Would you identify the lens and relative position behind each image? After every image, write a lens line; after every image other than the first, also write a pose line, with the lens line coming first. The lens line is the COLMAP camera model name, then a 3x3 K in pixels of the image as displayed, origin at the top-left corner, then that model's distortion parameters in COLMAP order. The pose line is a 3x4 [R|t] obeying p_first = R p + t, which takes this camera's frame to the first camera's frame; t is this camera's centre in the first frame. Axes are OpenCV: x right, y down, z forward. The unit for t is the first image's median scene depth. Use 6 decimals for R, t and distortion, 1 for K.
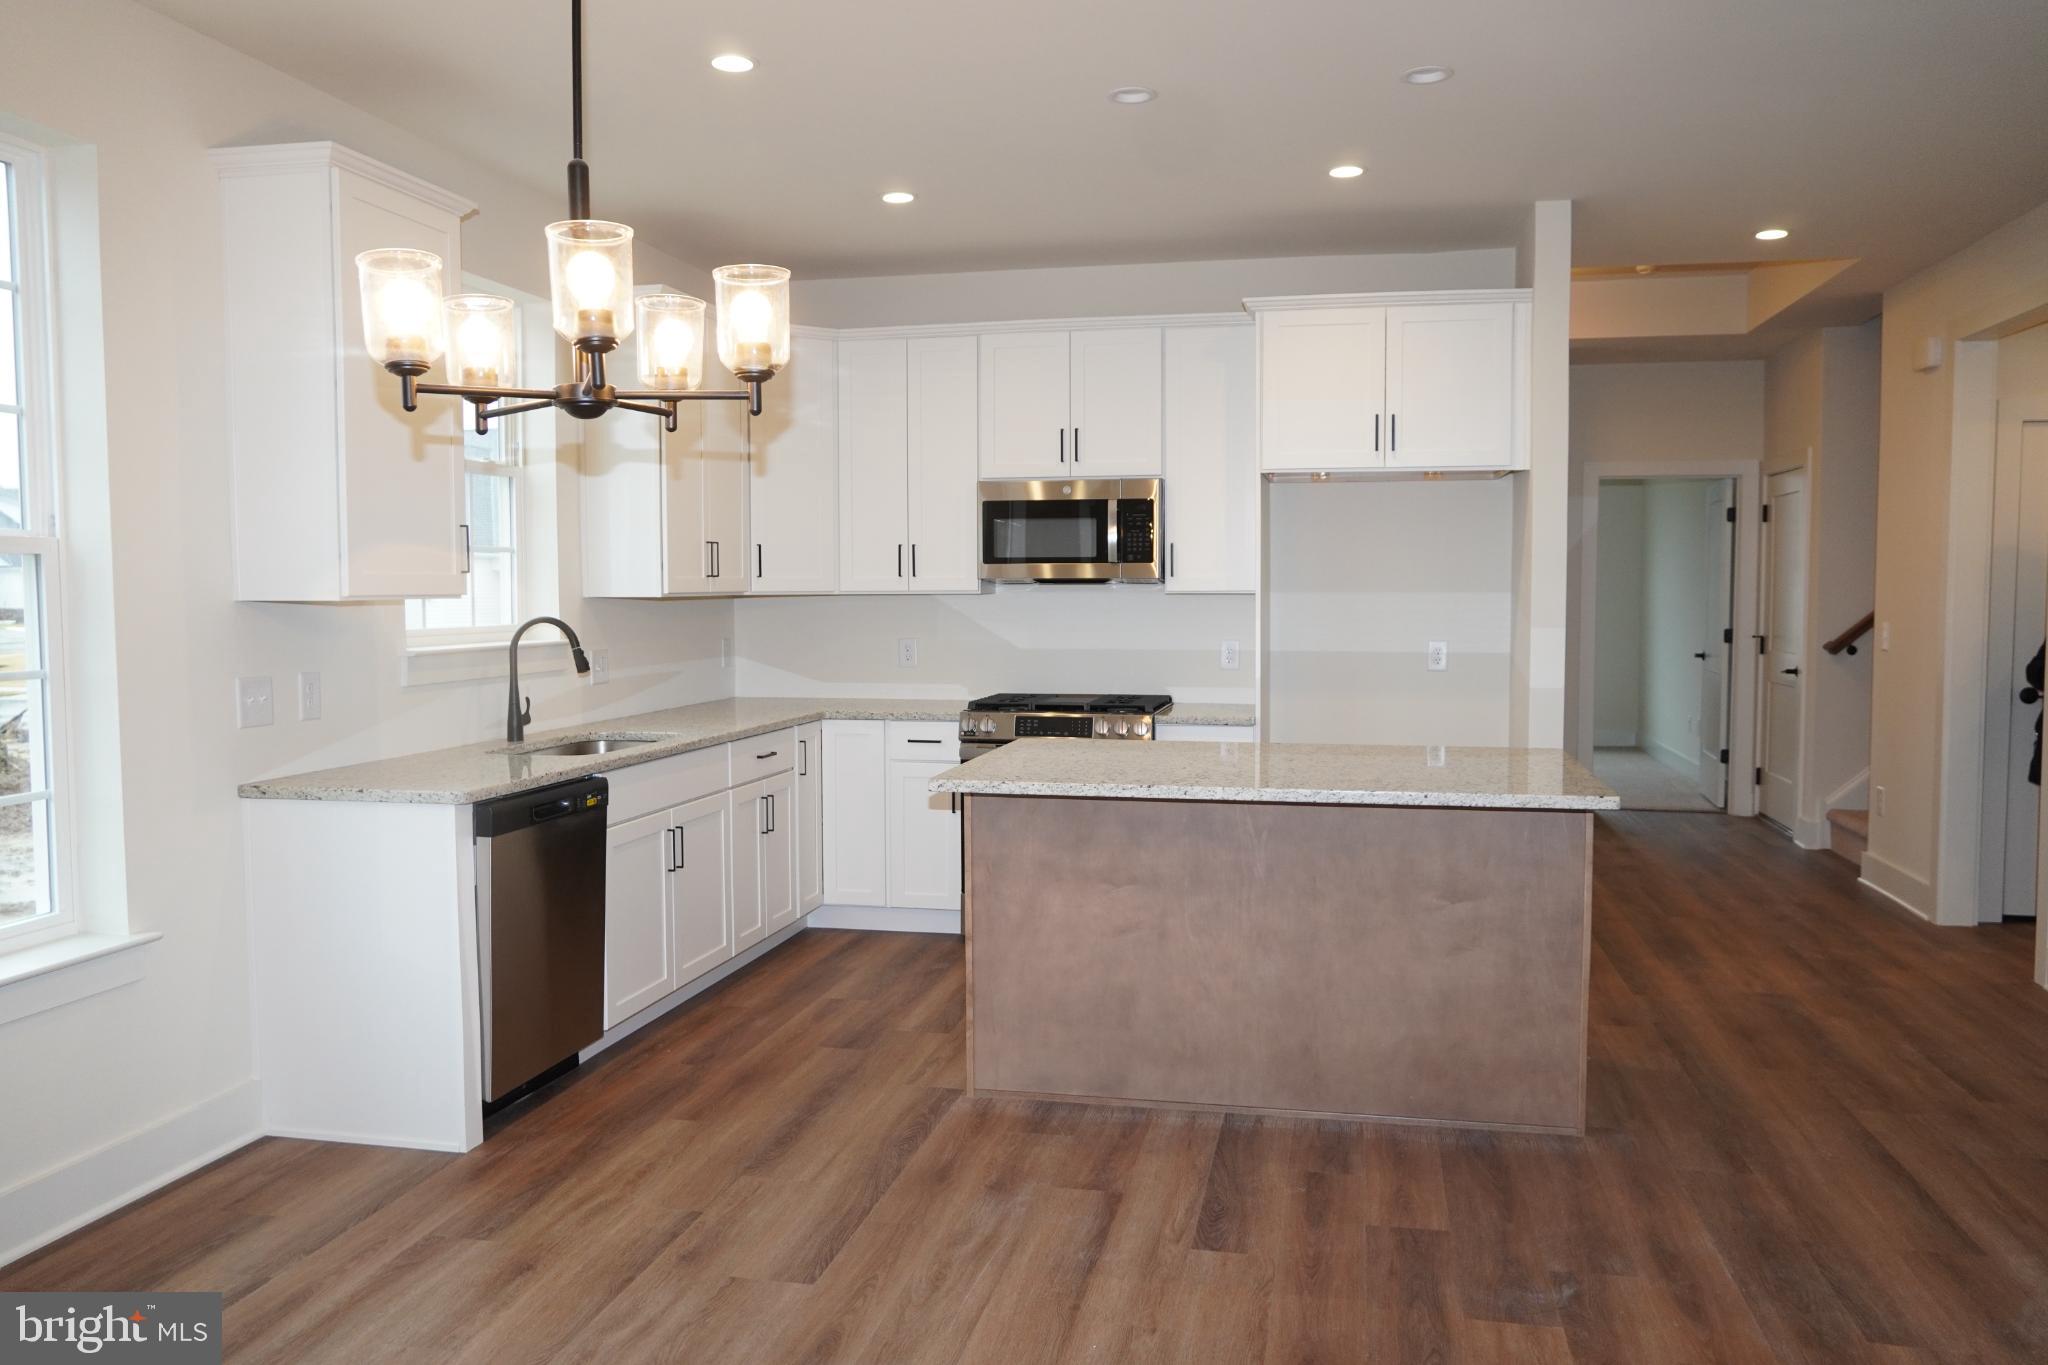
lens RADIAL K [[1557.8, 0, 1024.0], [0, 1557.8, 682.5], [0, 0, 1]] dist [0.002377, 0.007107]
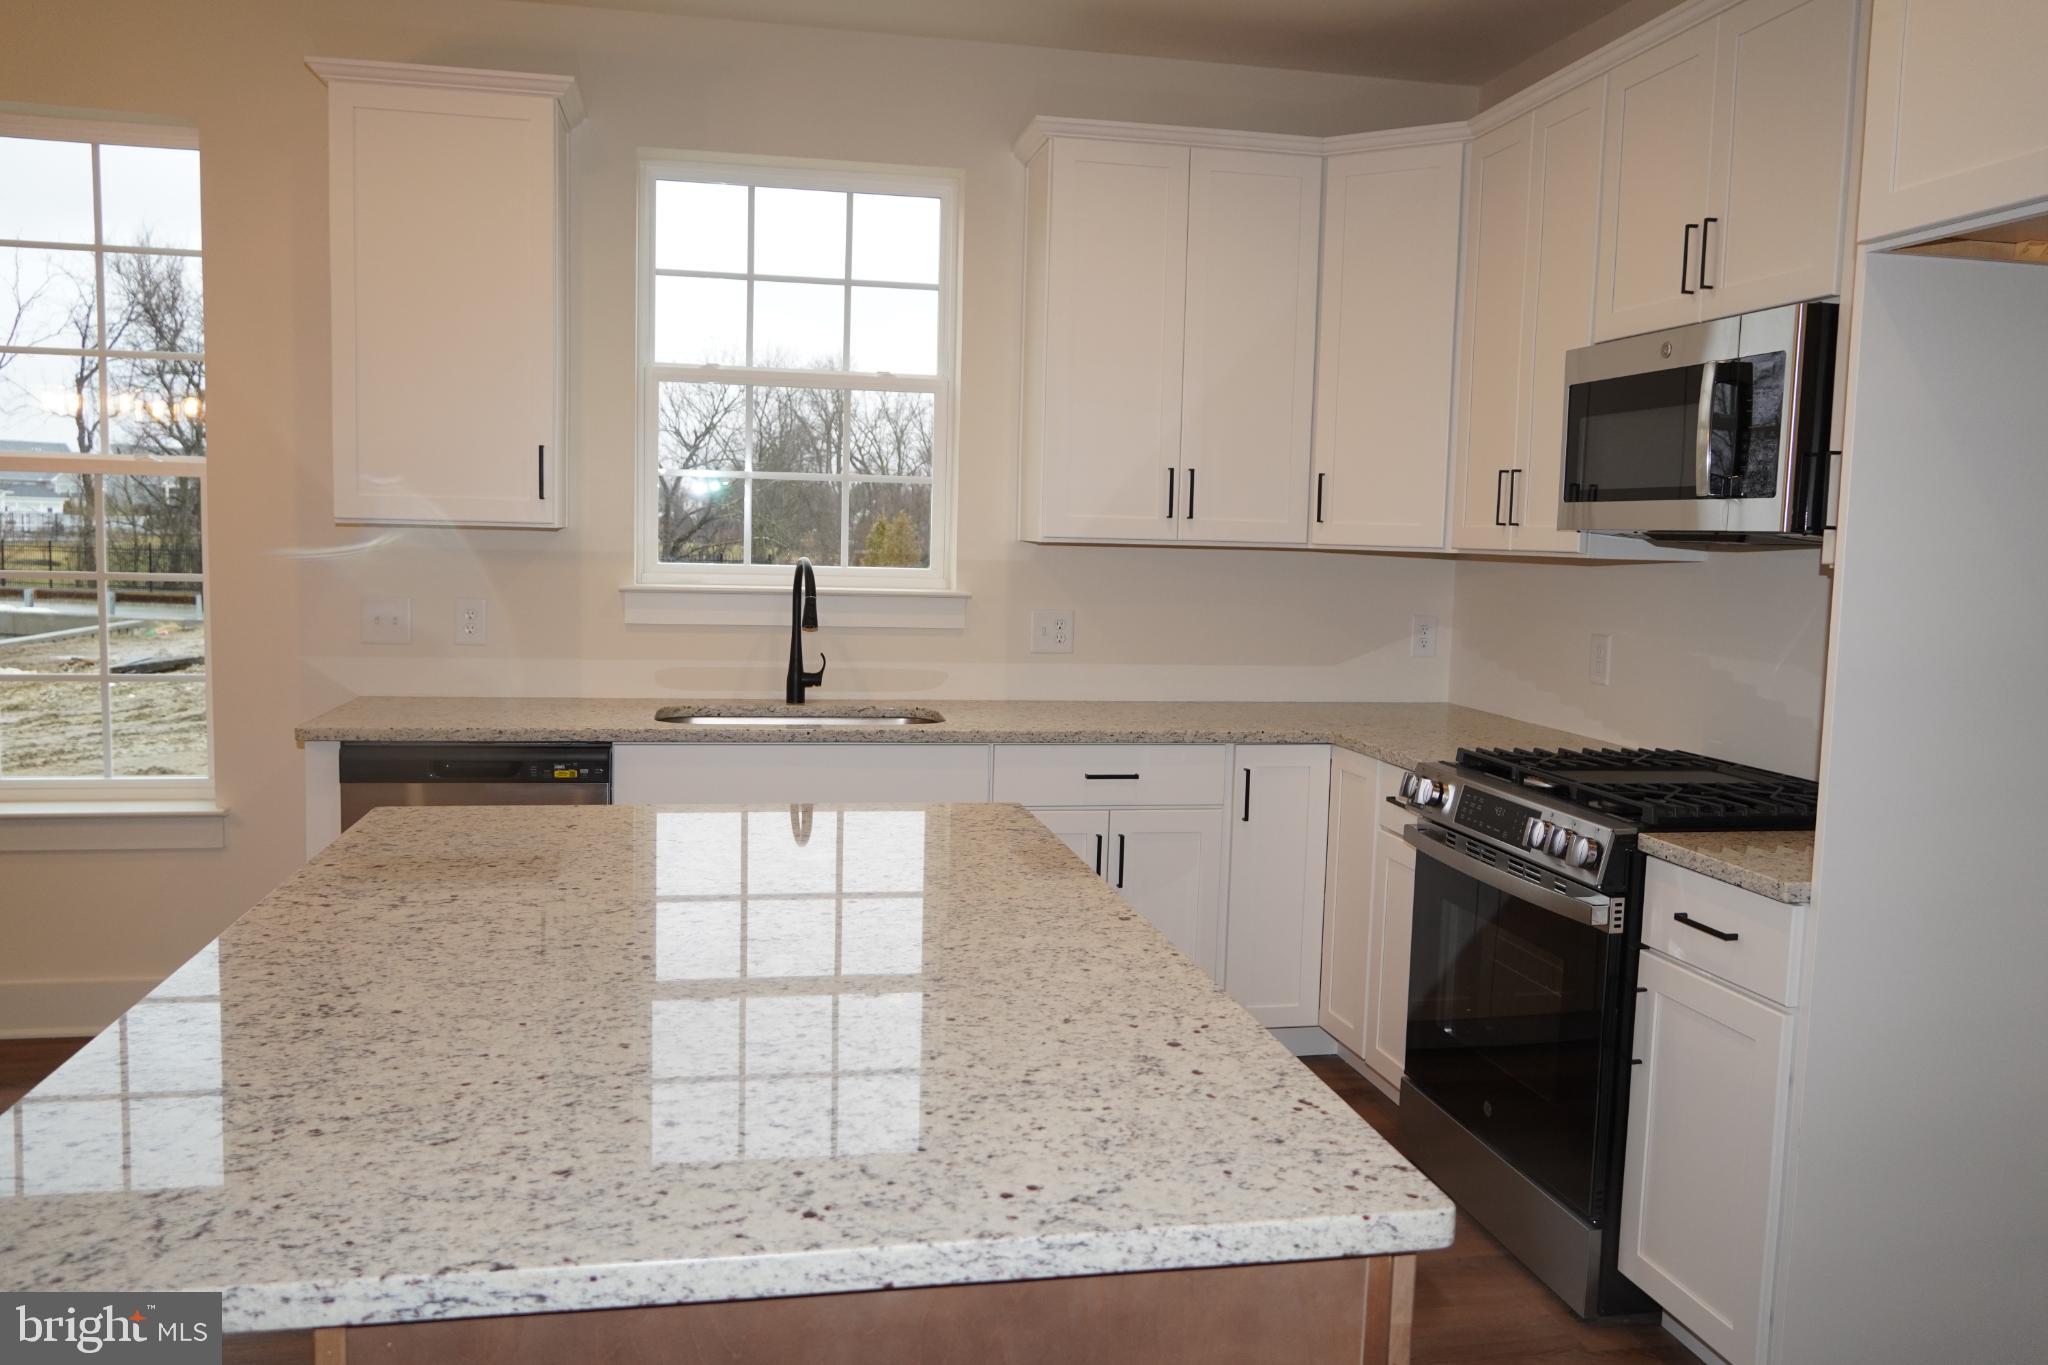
lens RADIAL K [[1557.8, 0, 1024.0], [0, 1557.8, 682.5], [0, 0, 1]] dist [0.002377, 0.007107]
pose [[0.391146, 0.099205, -0.914966, 0.459716], [-0.089206, 0.993579, 0.069593, -0.040665], [0.915995, 0.054399, 0.397484, 0.707833]]
